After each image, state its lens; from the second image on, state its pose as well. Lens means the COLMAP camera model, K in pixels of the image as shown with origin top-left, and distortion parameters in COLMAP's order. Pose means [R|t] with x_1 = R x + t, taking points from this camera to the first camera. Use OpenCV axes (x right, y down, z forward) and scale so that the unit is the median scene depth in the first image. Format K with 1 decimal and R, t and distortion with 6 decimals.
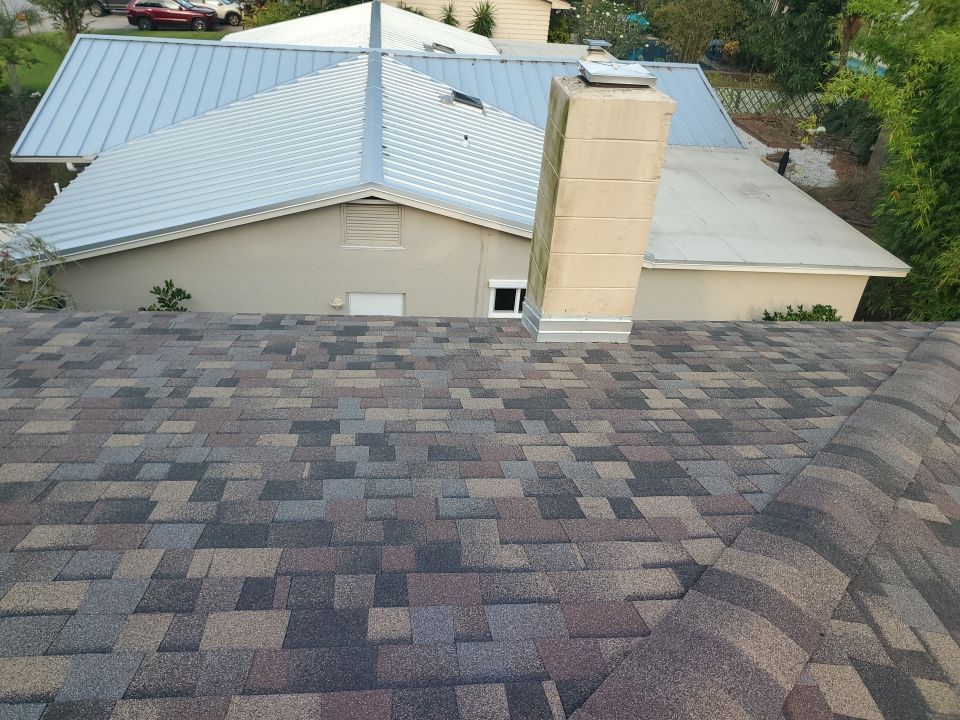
lens RADIAL K [[751.9, 0, 470.9], [0, 751.9, 354.6], [0, 0, 1]] dist [-0.000131, 0.023827]
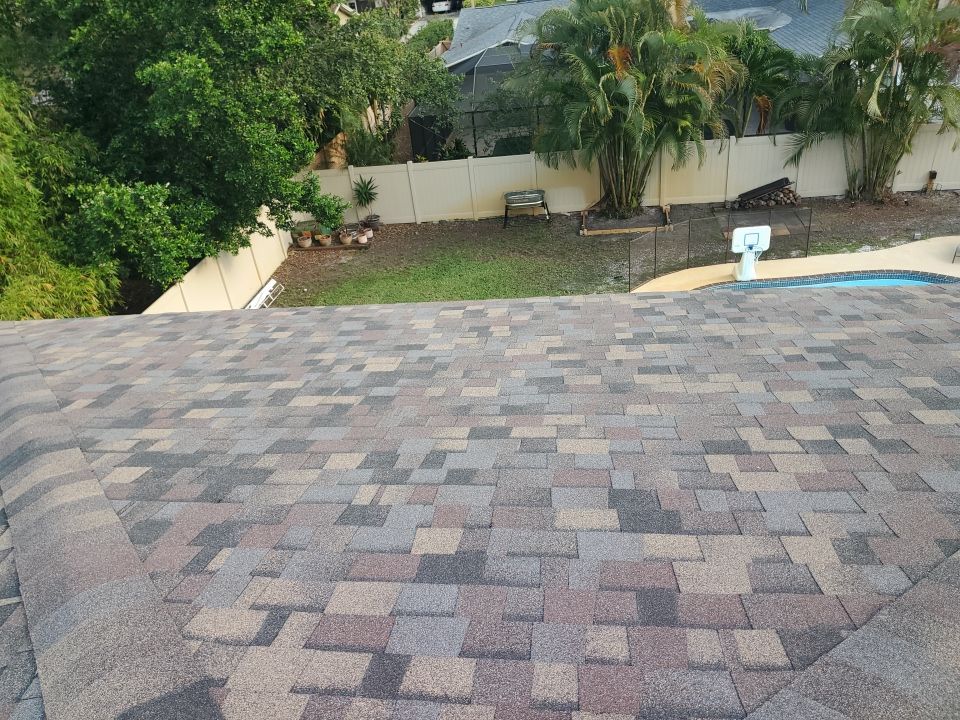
lens RADIAL K [[751.9, 0, 482.2], [0, 751.9, 363.6], [0, 0, 1]] dist [-0.000131, 0.023827]
pose [[0.205956, -0.570908, 0.794761, -0.300553], [0.609142, 0.710428, 0.352474, 0.097783], [-0.765851, 0.411529, 0.494081, -0.299009]]
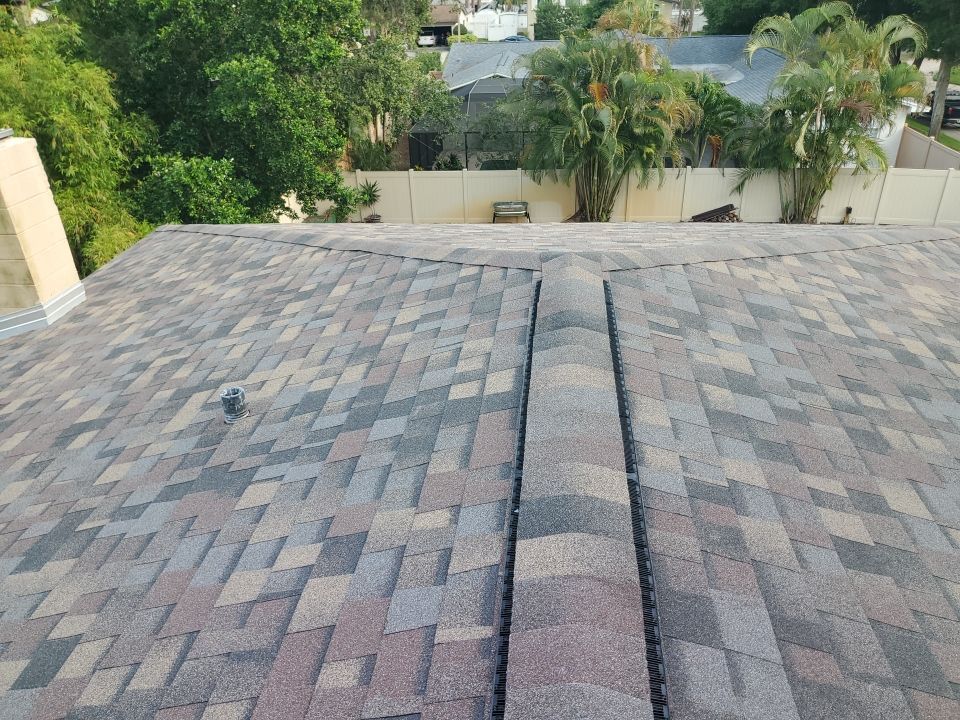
lens RADIAL K [[751.9, 0, 501.1], [0, 751.9, 374.8], [0, 0, 1]] dist [-0.000131, 0.023827]
pose [[0.167614, -0.536038, 0.827387, -1.261439], [0.545182, 0.749652, 0.375232, -0.006587], [-0.821391, 0.388182, 0.417890, -0.355546]]
